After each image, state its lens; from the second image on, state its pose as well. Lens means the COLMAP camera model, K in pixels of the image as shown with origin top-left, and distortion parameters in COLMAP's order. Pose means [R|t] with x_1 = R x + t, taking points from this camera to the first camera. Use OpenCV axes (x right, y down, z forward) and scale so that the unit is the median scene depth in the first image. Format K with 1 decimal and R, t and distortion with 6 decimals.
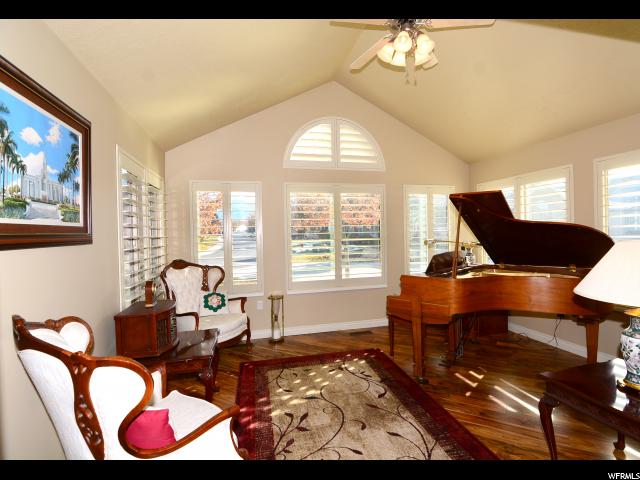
lens RADIAL K [[310.5, 0, 318.6], [0, 310.5, 238.2], [0, 0, 1]] dist [-0.004433, -0.011049]
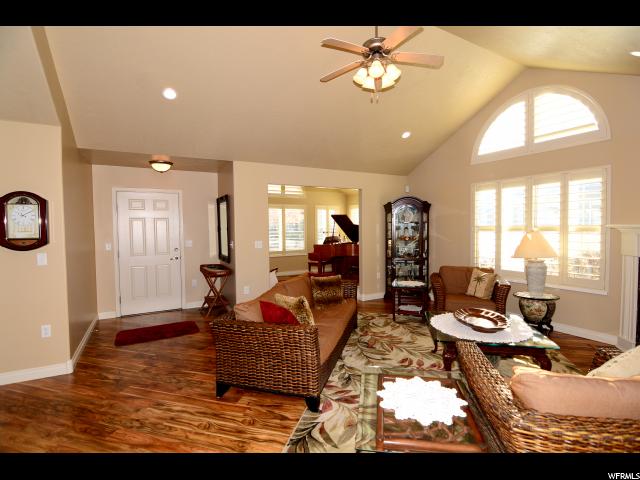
lens RADIAL K [[310.5, 0, 318.6], [0, 310.5, 238.2], [0, 0, 1]] dist [-0.004433, -0.011049]
pose [[0.962483, -0.000674, 0.271341, -0.411603], [-0.000388, 0.999992, 0.003861, 0.053475], [-0.271342, -0.003822, 0.962475, -1.544303]]
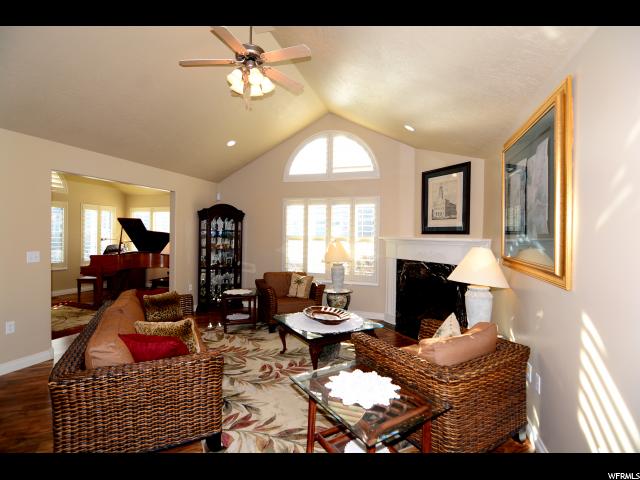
lens RADIAL K [[310.5, 0, 318.6], [0, 310.5, 238.2], [0, 0, 1]] dist [-0.004433, -0.011049]
pose [[0.518313, 0.018937, 0.854981, -0.689188], [-0.000988, 0.999767, -0.021545, 0.049737], [-0.855190, 0.010323, 0.518212, -1.315163]]
